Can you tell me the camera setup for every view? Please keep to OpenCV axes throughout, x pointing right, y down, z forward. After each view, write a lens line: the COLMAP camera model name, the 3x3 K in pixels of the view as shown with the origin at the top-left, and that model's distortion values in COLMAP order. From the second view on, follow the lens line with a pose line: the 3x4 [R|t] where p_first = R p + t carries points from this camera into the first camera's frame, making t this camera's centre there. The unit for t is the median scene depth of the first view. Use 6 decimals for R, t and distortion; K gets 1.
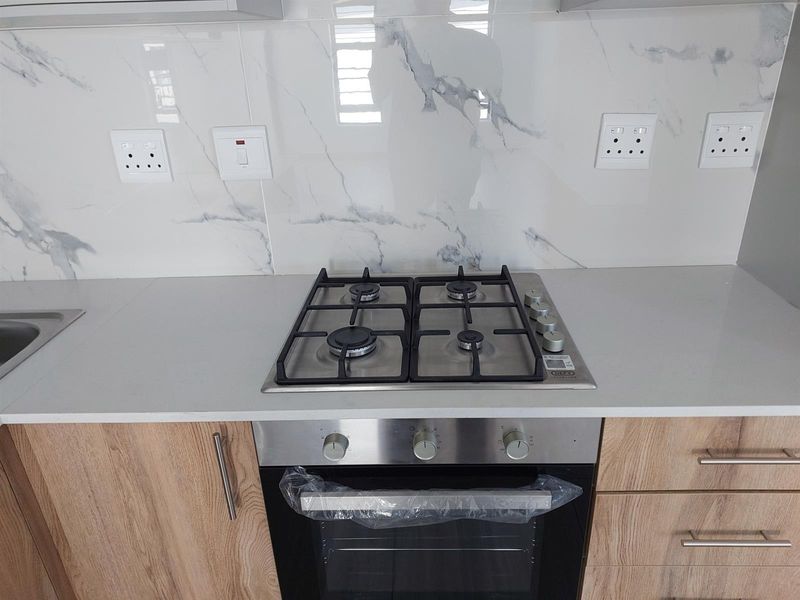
lens RADIAL K [[557.3, 0, 413.2], [0, 557.3, 301.6], [0, 0, 1]] dist [0.043613, -0.038725]
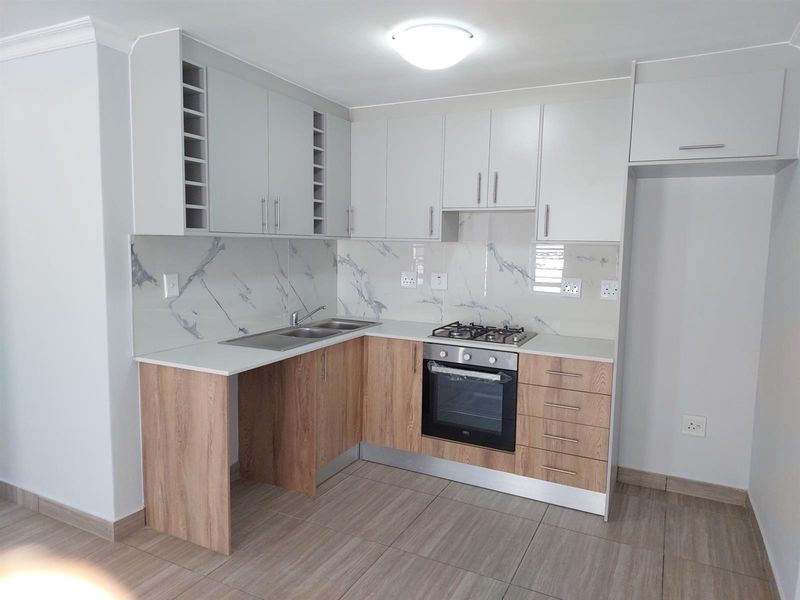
lens RADIAL K [[557.3, 0, 398.7], [0, 557.3, 295.5], [0, 0, 1]] dist [0.043613, -0.038725]
pose [[0.906121, 0.085567, -0.414273, 0.797364], [-0.210250, 0.940898, -0.265531, 0.696578], [0.367068, 0.327704, 0.870558, -1.775860]]
